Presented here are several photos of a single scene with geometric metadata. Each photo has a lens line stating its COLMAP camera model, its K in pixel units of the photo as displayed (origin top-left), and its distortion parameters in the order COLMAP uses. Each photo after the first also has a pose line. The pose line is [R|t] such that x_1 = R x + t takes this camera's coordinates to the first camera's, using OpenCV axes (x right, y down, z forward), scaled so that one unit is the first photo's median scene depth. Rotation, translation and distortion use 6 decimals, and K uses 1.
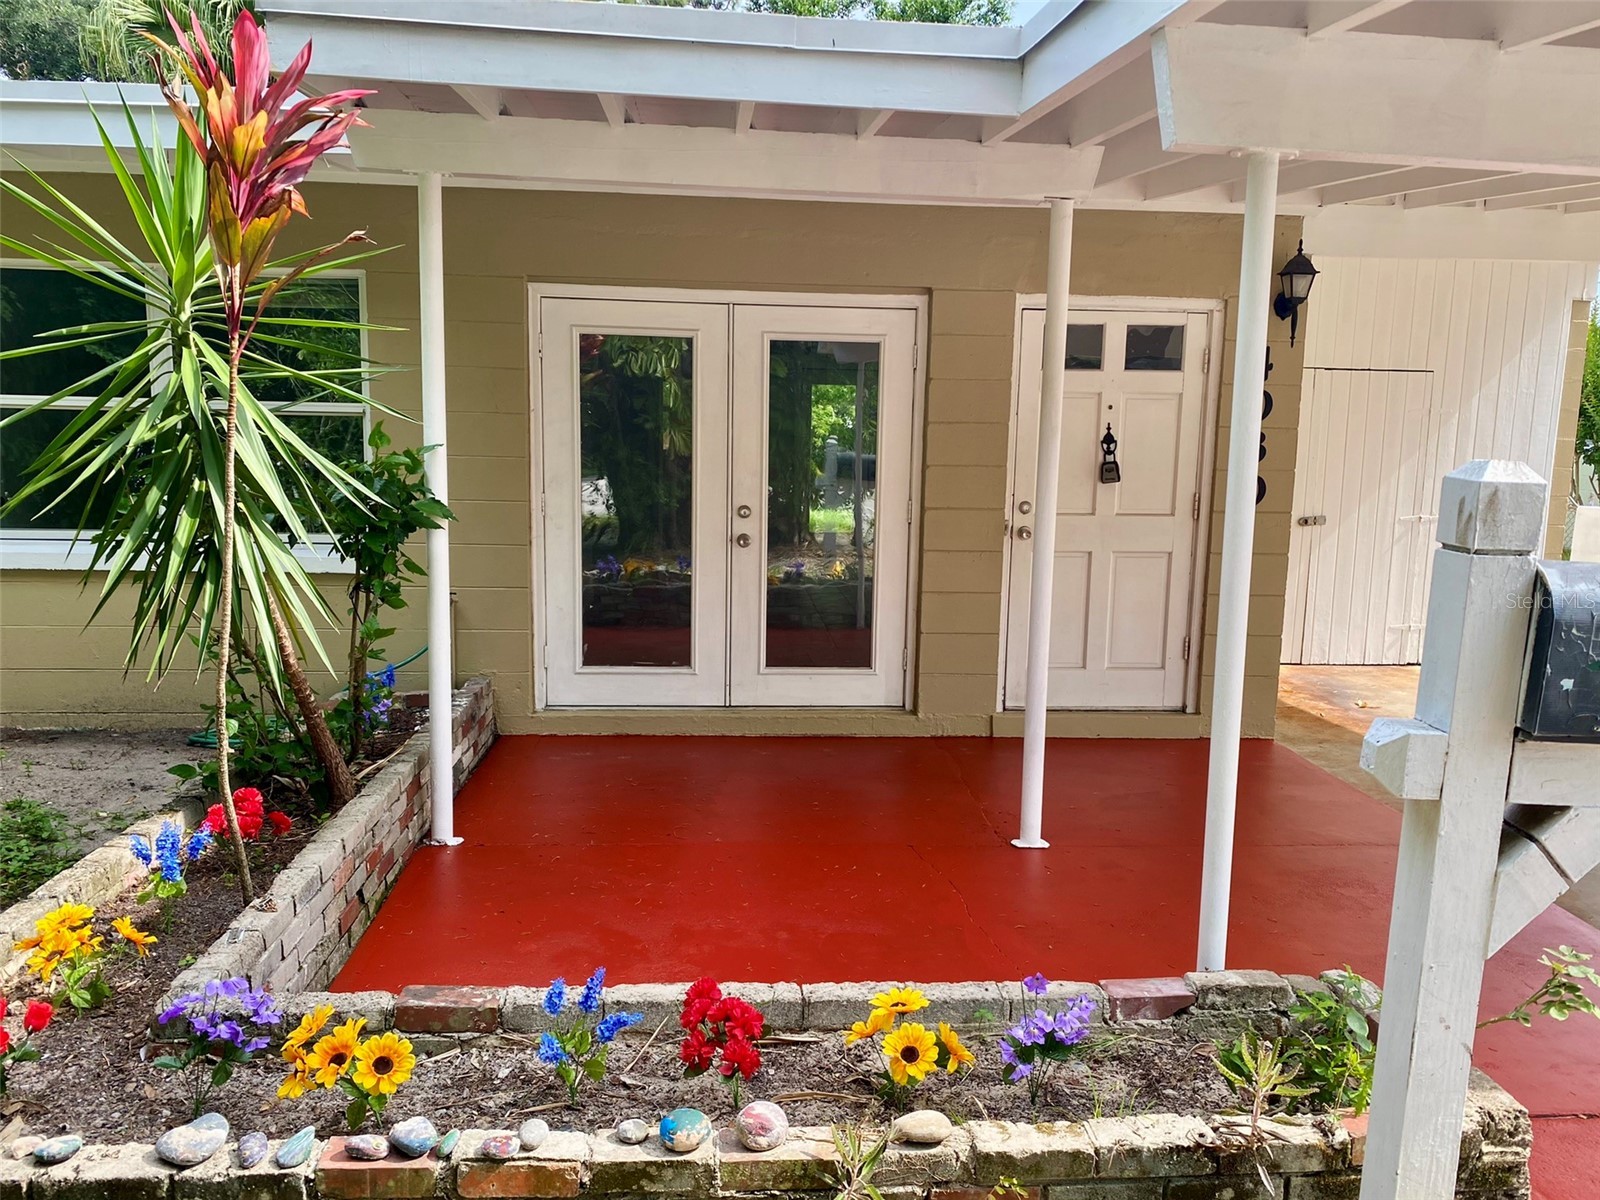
lens RADIAL K [[1288.1, 0, 795.6], [0, 1288.1, 611.6], [0, 0, 1]] dist [0.112696, -0.199328]
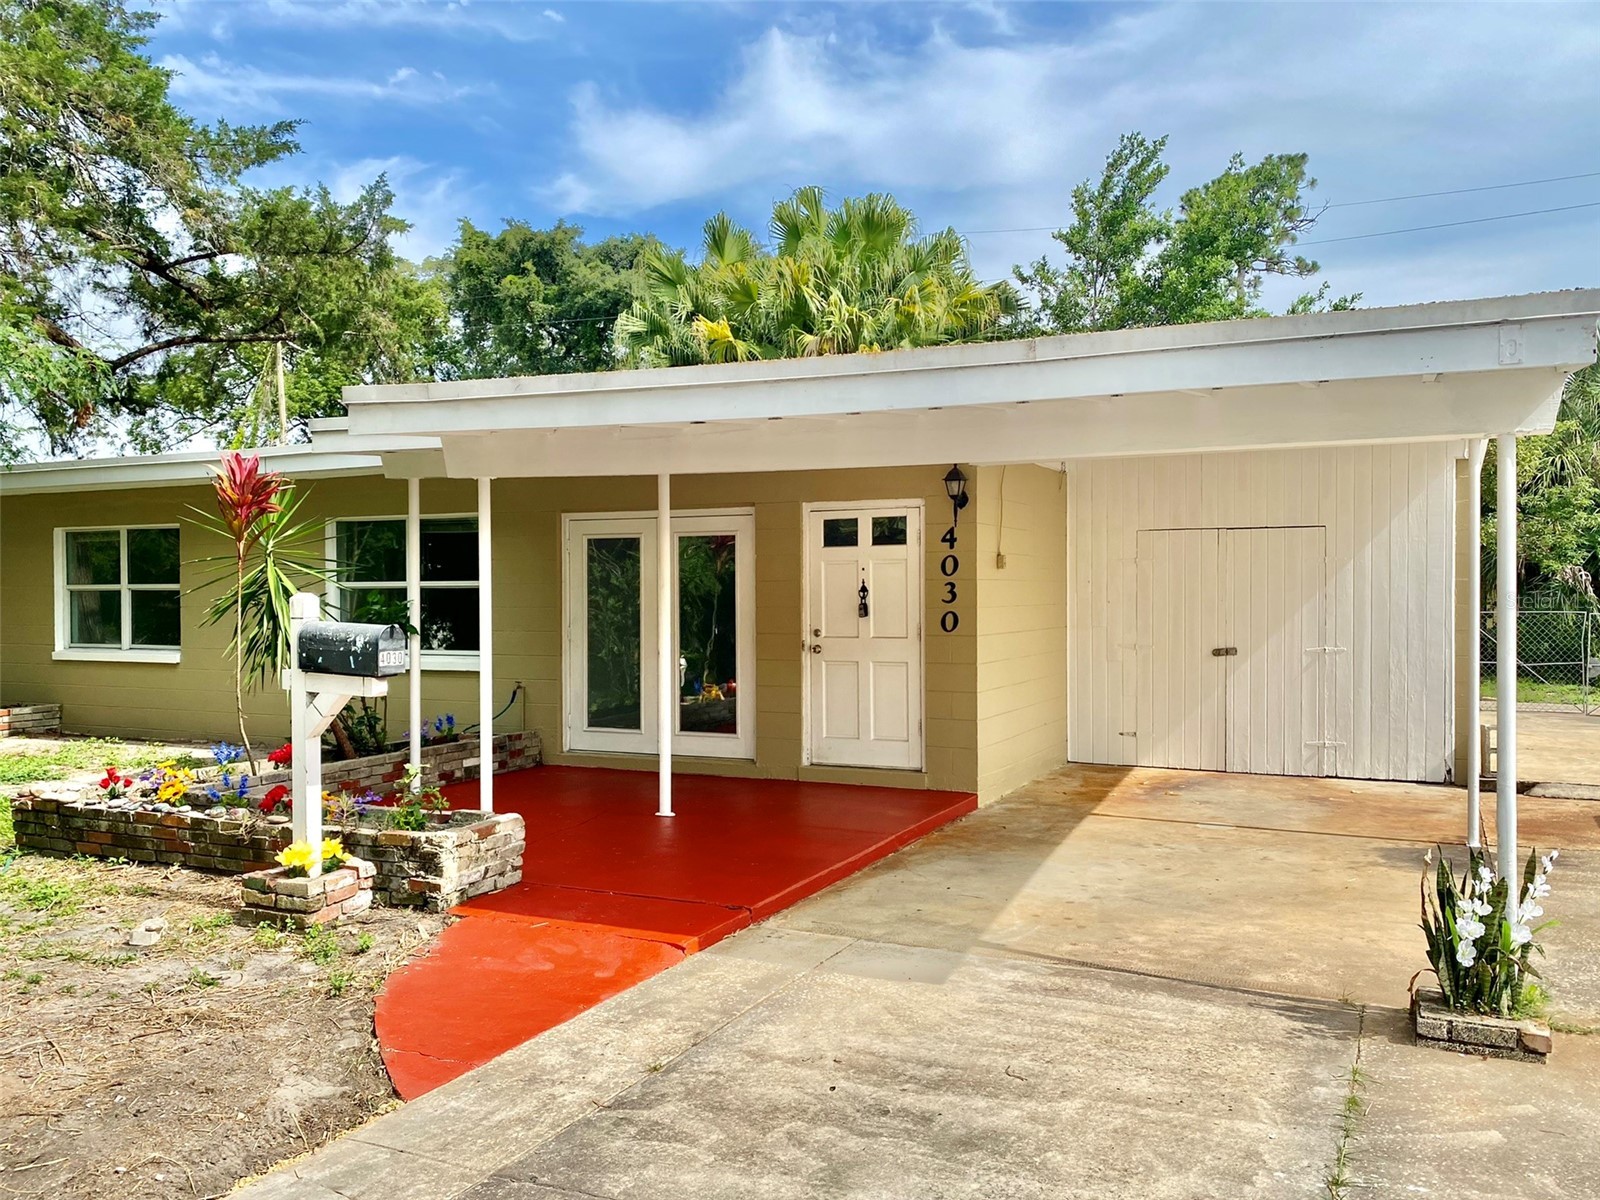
lens RADIAL K [[1288.1, 0, 795.6], [0, 1288.1, 611.6], [0, 0, 1]] dist [0.112696, -0.199328]
pose [[0.865972, -0.018582, -0.499746, 0.941164], [-0.046078, 0.992094, -0.116734, 0.077681], [0.497964, 0.124115, 0.858270, -0.361929]]
